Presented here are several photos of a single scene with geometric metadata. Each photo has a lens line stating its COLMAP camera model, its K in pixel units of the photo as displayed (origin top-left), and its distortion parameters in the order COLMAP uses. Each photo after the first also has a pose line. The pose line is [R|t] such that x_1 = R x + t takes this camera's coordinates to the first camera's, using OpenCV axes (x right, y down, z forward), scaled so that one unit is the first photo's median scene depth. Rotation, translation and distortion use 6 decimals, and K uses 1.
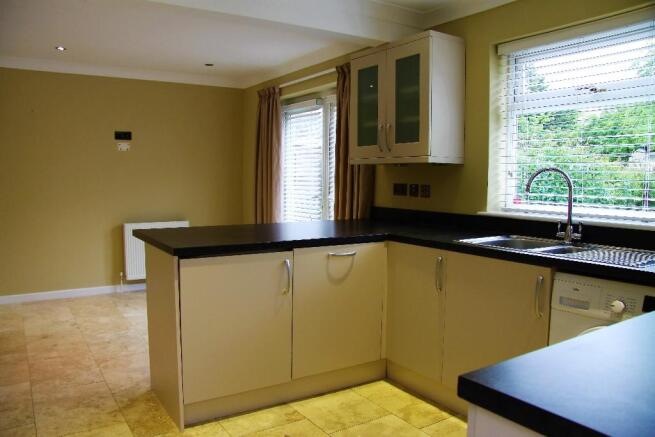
lens RADIAL K [[508.5, 0, 327.5], [0, 508.5, 218.5], [0, 0, 1]] dist [-0.171673, 0.138275]
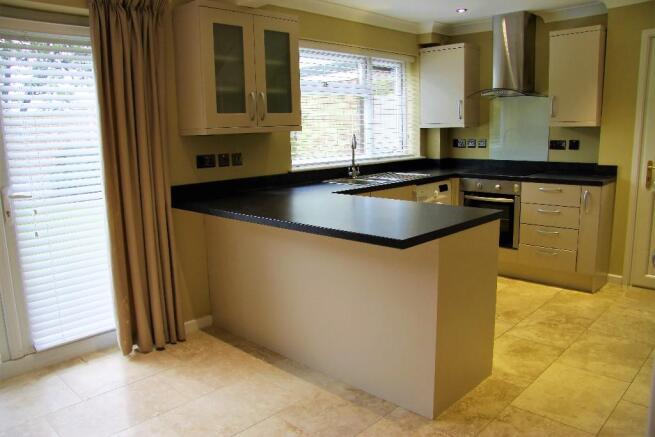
lens RADIAL K [[508.5, 0, 327.5], [0, 508.5, 218.5], [0, 0, 1]] dist [-0.171673, 0.138275]
pose [[-0.219248, -0.175059, 0.959836, -0.949762], [0.105944, 0.973683, 0.201785, -0.140040], [-0.969900, 0.145930, -0.194932, 1.172208]]
